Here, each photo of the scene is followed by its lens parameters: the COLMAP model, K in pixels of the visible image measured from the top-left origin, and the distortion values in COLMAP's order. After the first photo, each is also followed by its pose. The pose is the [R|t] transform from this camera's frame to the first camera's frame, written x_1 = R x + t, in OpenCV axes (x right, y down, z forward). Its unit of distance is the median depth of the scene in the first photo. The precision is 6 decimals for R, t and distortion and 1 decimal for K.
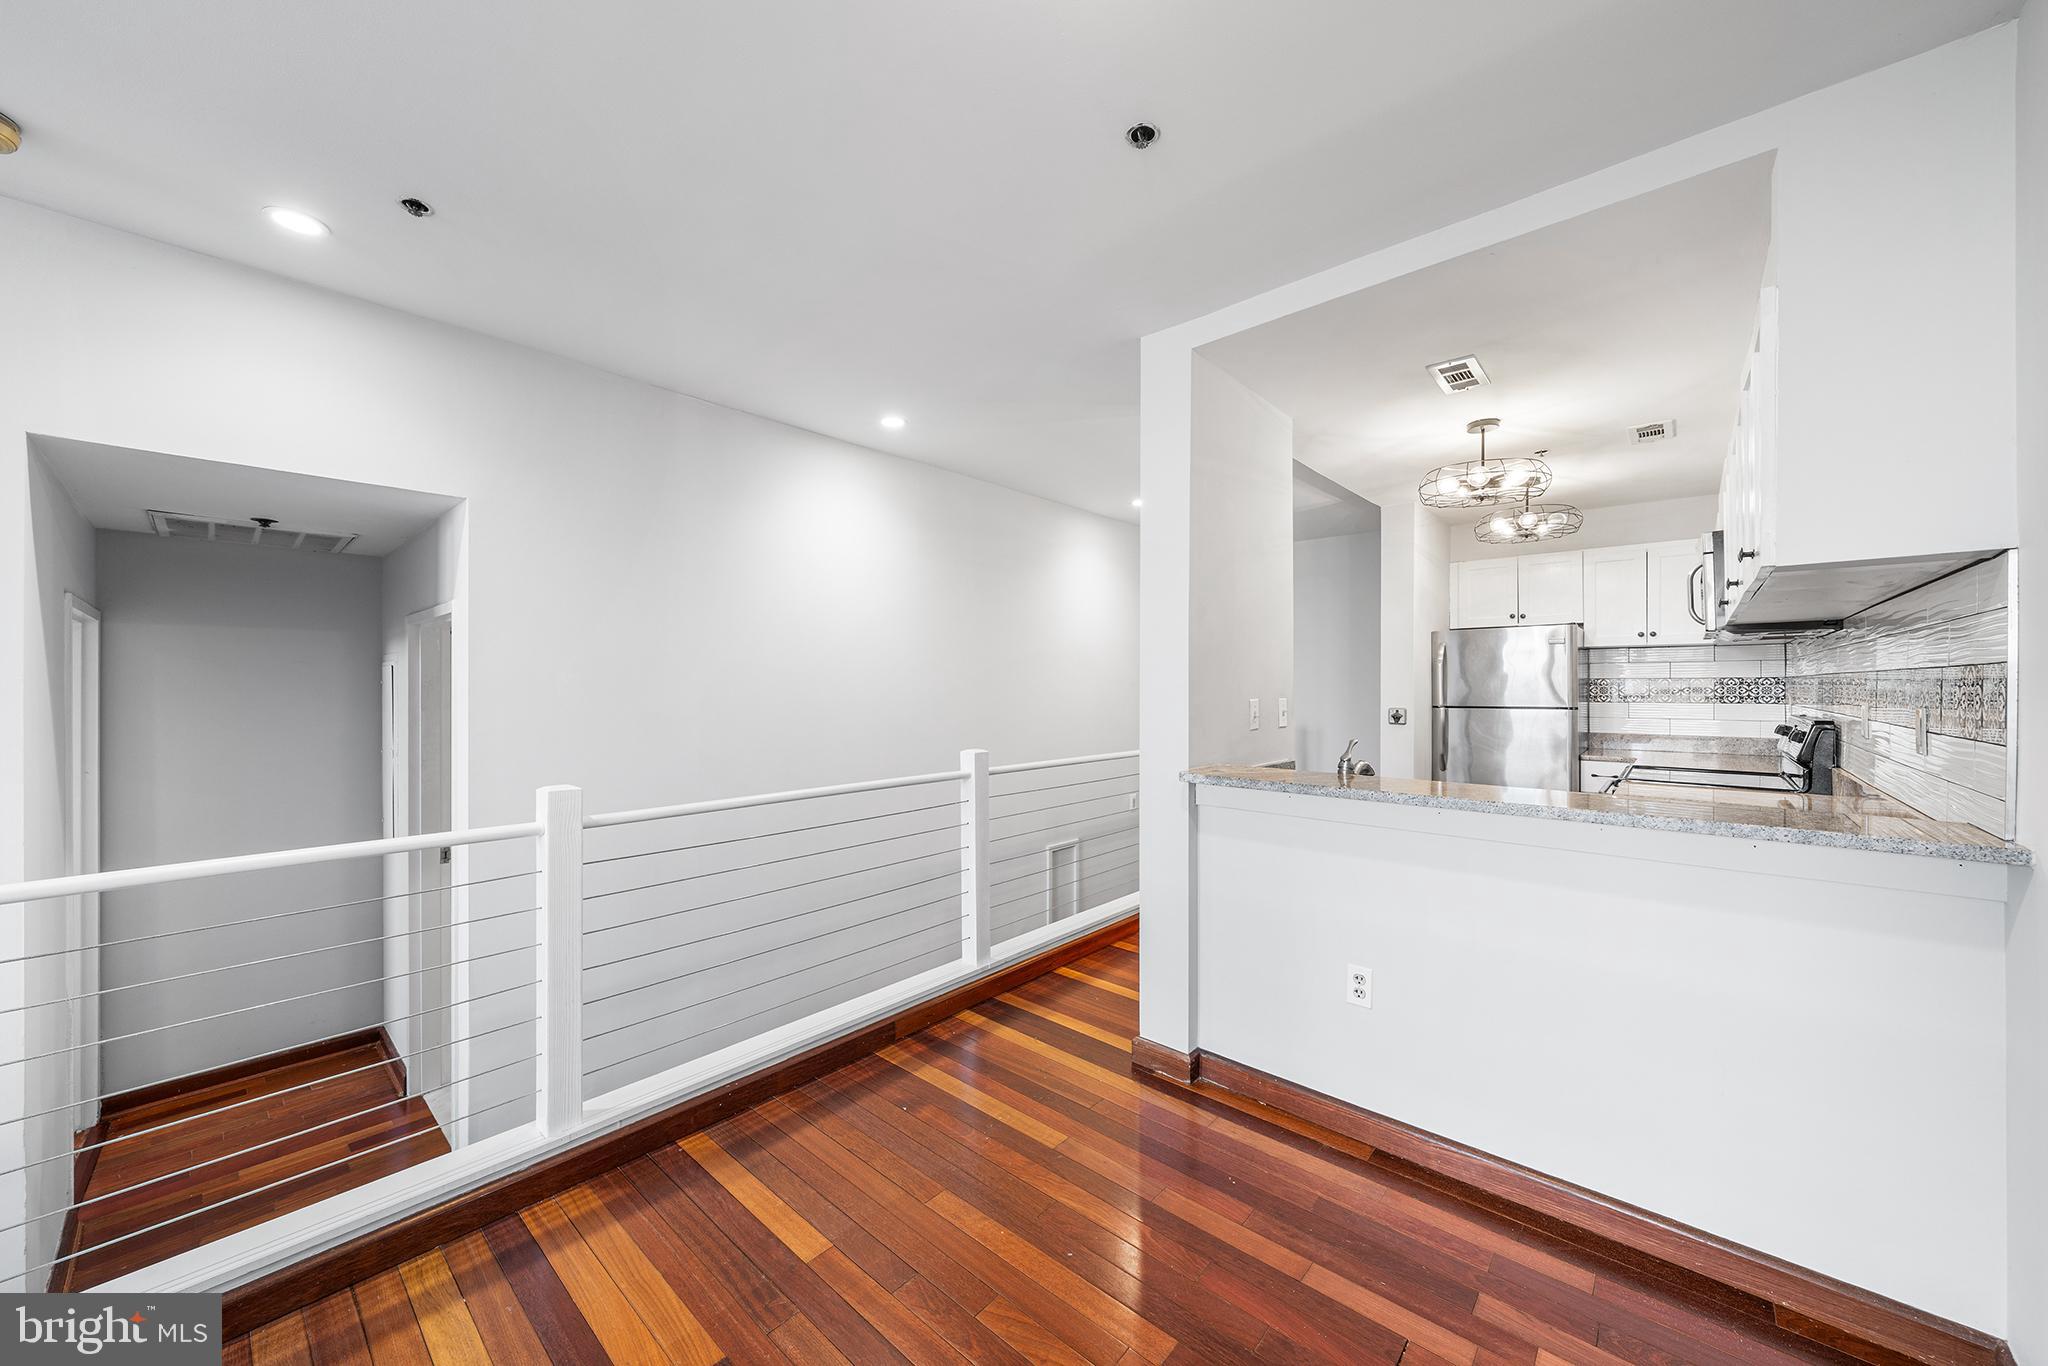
lens RADIAL K [[738.9, 0, 1029.5], [0, 738.9, 690.5], [0, 0, 1]] dist [-0.001799, -0.000924]
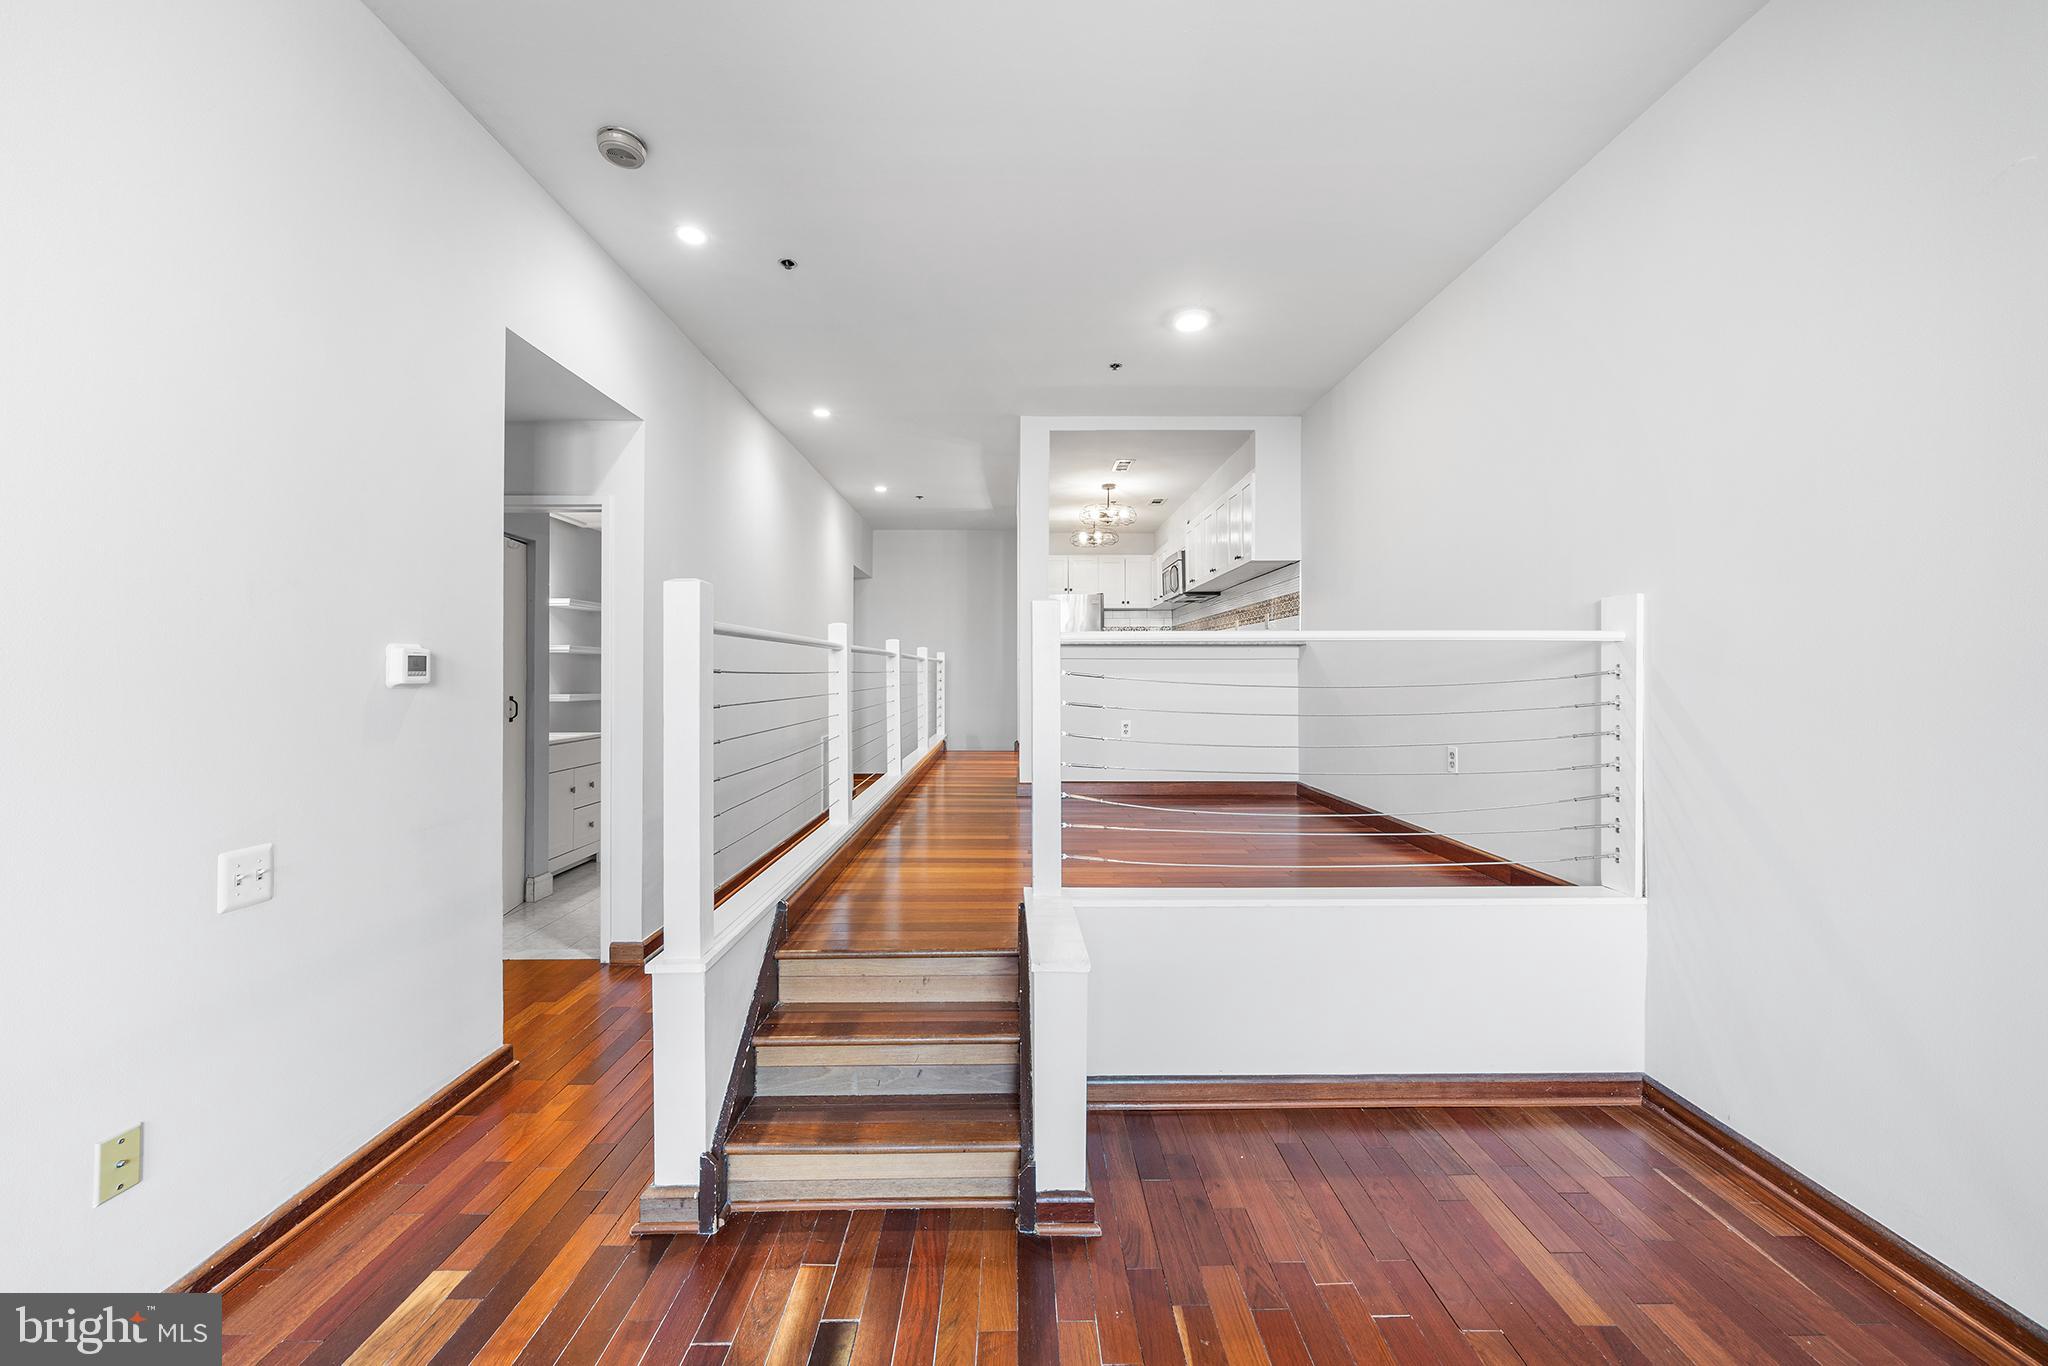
lens RADIAL K [[738.9, 0, 1023.4], [0, 738.9, 673.8], [0, 0, 1]] dist [-0.001799, -0.000924]
pose [[0.740397, -0.002003, 0.672167, -0.917785], [0.004528, 0.999988, -0.002008, 0.156814], [-0.672155, 0.004530, 0.740397, -0.340241]]
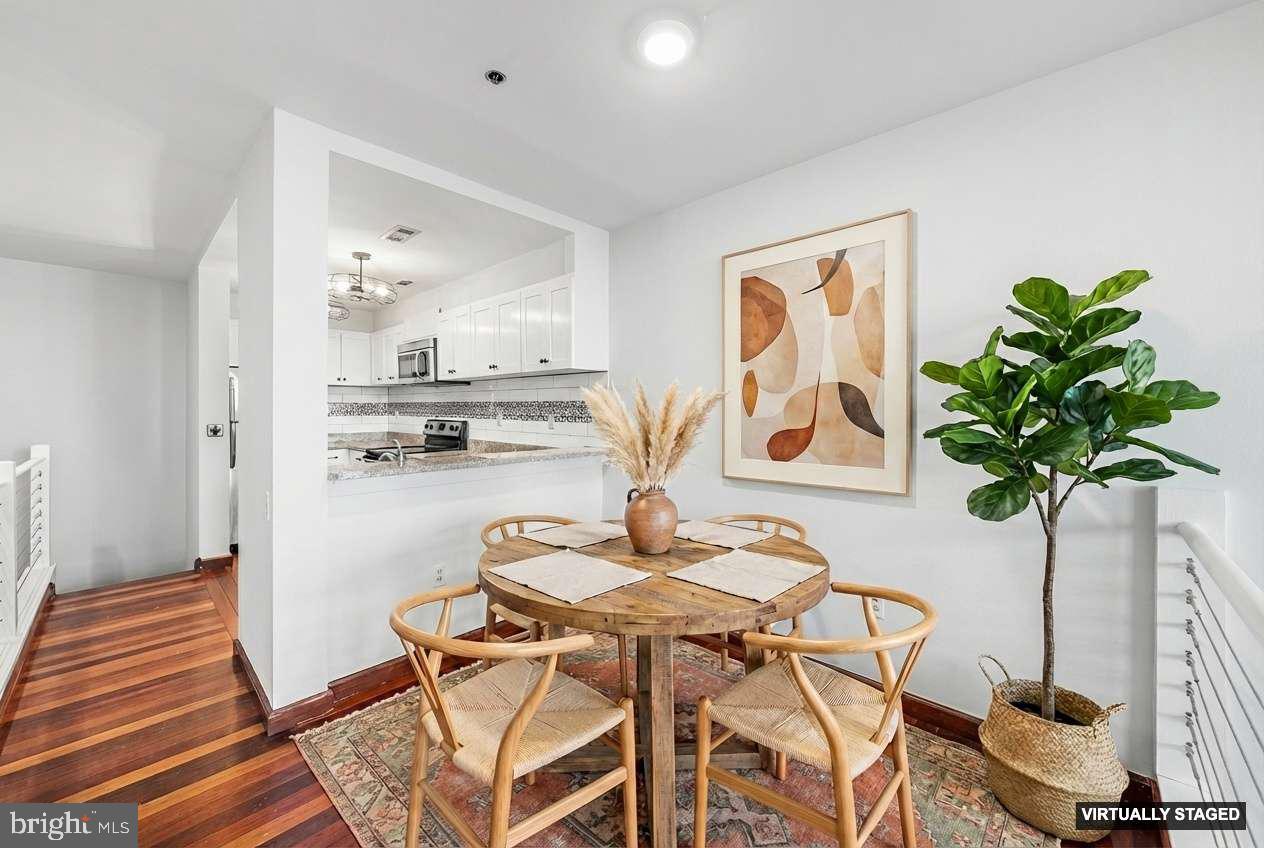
lens RADIAL K [[478.4, 0, 619.2], [0, 478.4, 405.9], [0, 0, 1]] dist [0.001424, 0.000206]
pose [[0.050279, 0.003055, 0.998731, -0.465102], [0.004624, 0.999984, -0.003292, -0.002581], [-0.998725, 0.004783, 0.050264, 0.342776]]
